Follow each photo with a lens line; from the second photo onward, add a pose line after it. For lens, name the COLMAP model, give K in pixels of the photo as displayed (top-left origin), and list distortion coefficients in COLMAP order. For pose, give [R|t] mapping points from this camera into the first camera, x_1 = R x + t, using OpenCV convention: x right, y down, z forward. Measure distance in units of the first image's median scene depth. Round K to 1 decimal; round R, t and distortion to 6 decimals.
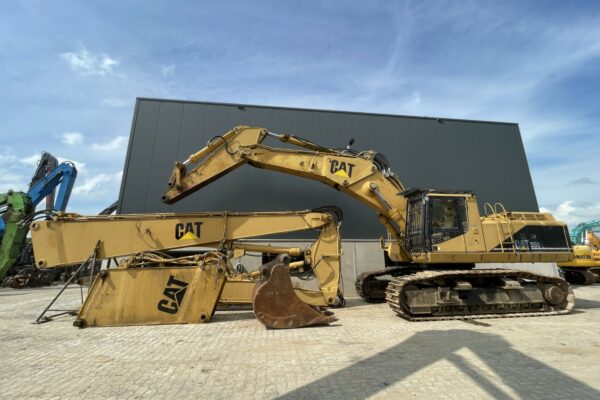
lens RADIAL K [[242.6, 0, 301.4], [0, 242.6, 199.0], [0, 0, 1]] dist [-0.002448, -0.000515]
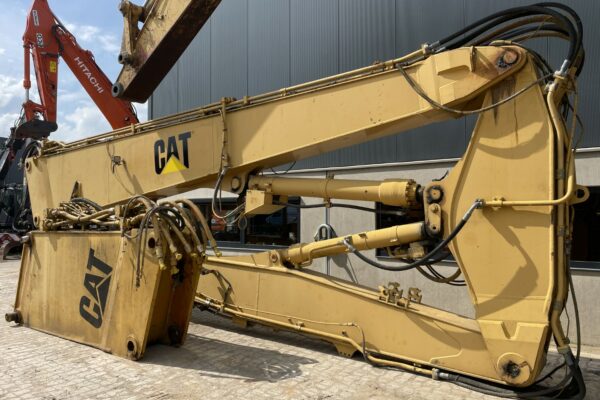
lens RADIAL K [[452.6, 0, 300.3], [0, 452.6, 194.0], [0, 0, 1]] dist [0.104385, -0.140267]
pose [[0.734411, -0.024812, -0.678251, 0.298574], [0.159150, 0.977764, 0.136559, 0.126954], [0.659782, -0.208234, 0.722030, 0.529319]]
